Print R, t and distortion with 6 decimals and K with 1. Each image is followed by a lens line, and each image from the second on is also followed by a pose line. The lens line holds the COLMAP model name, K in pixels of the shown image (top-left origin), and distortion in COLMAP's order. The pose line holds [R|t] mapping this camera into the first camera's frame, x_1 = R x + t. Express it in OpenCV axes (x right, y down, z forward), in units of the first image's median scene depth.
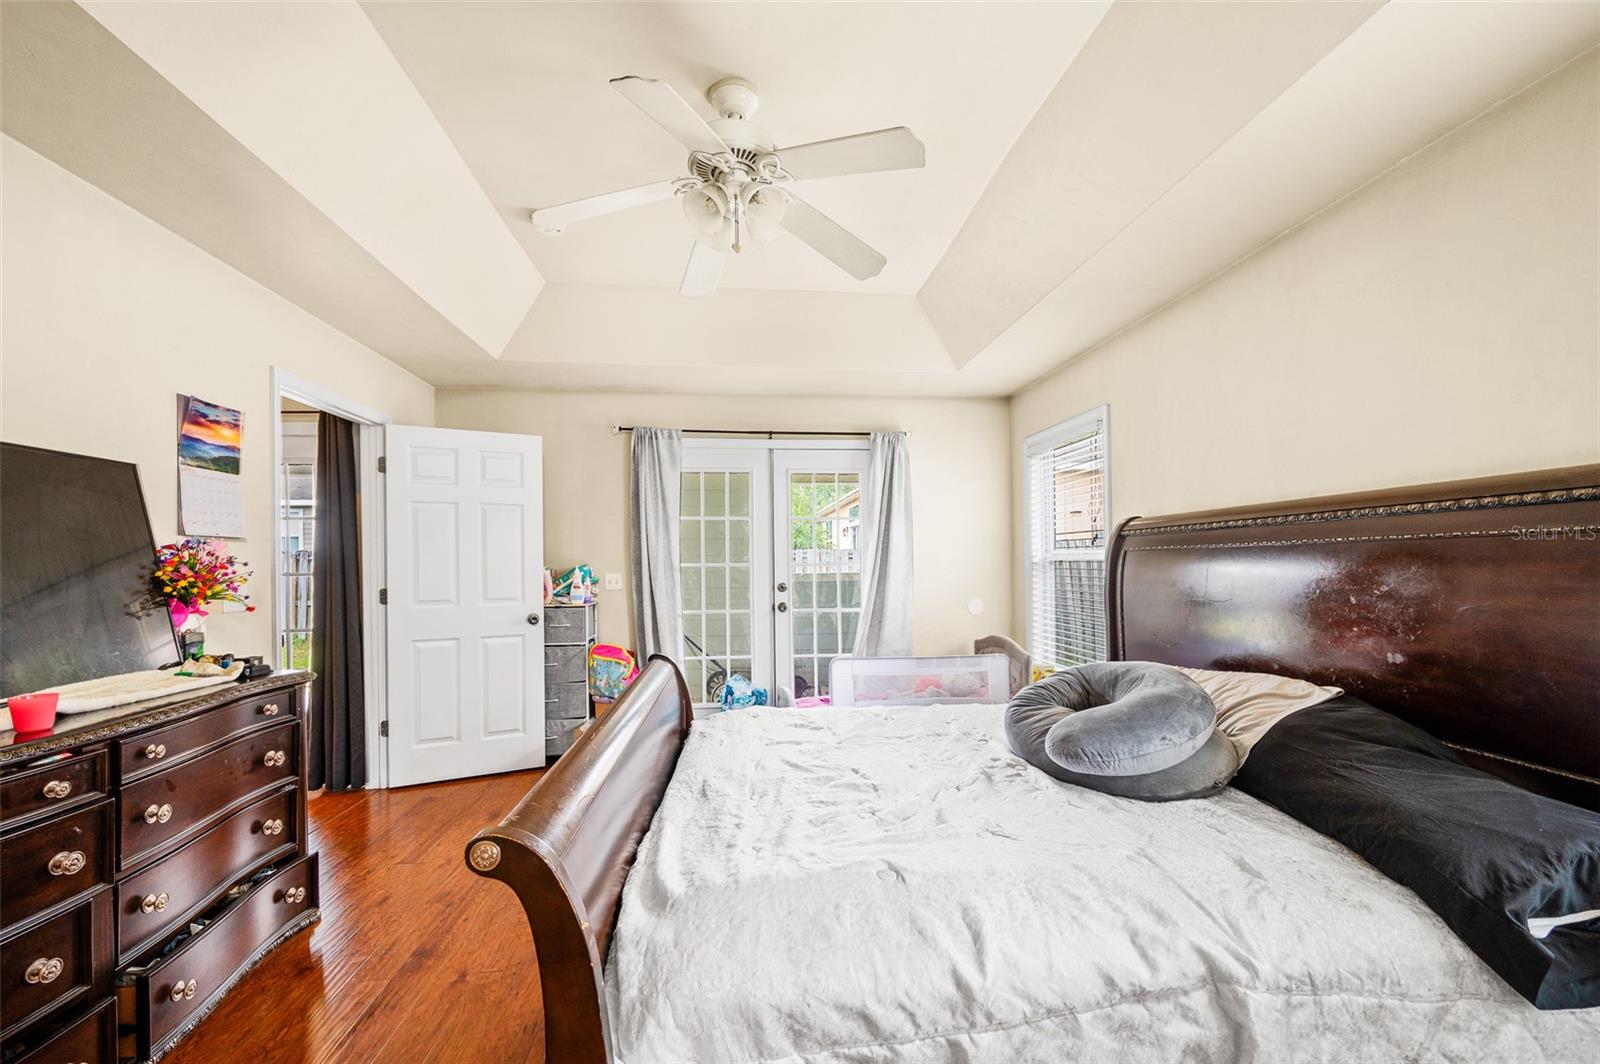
lens RADIAL K [[636.5, 0, 801.9], [0, 636.5, 556.6], [0, 0, 1]] dist [-0.004803, 0.001038]
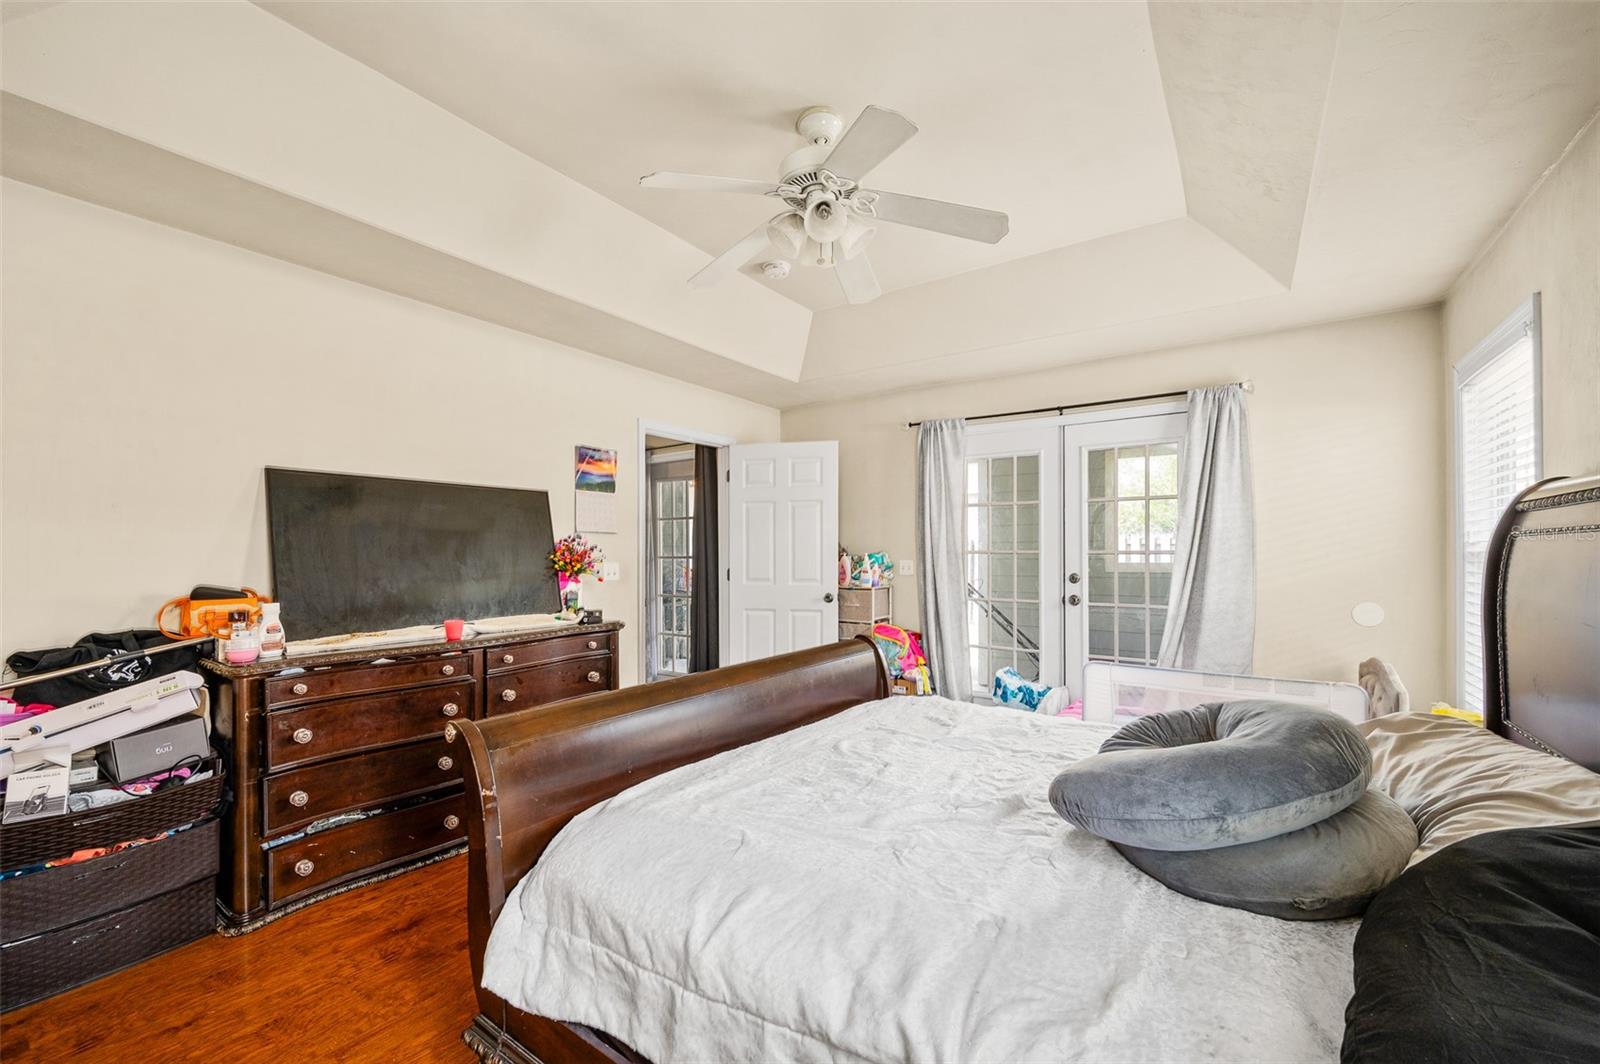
lens RADIAL K [[636.5, 0, 811.4], [0, 636.5, 544.5], [0, 0, 1]] dist [-0.004803, 0.001038]
pose [[0.763218, -0.000171, -0.646141, 0.481788], [0.003228, 0.999988, 0.003548, -0.007152], [0.646133, -0.004794, 0.763210, 0.133222]]
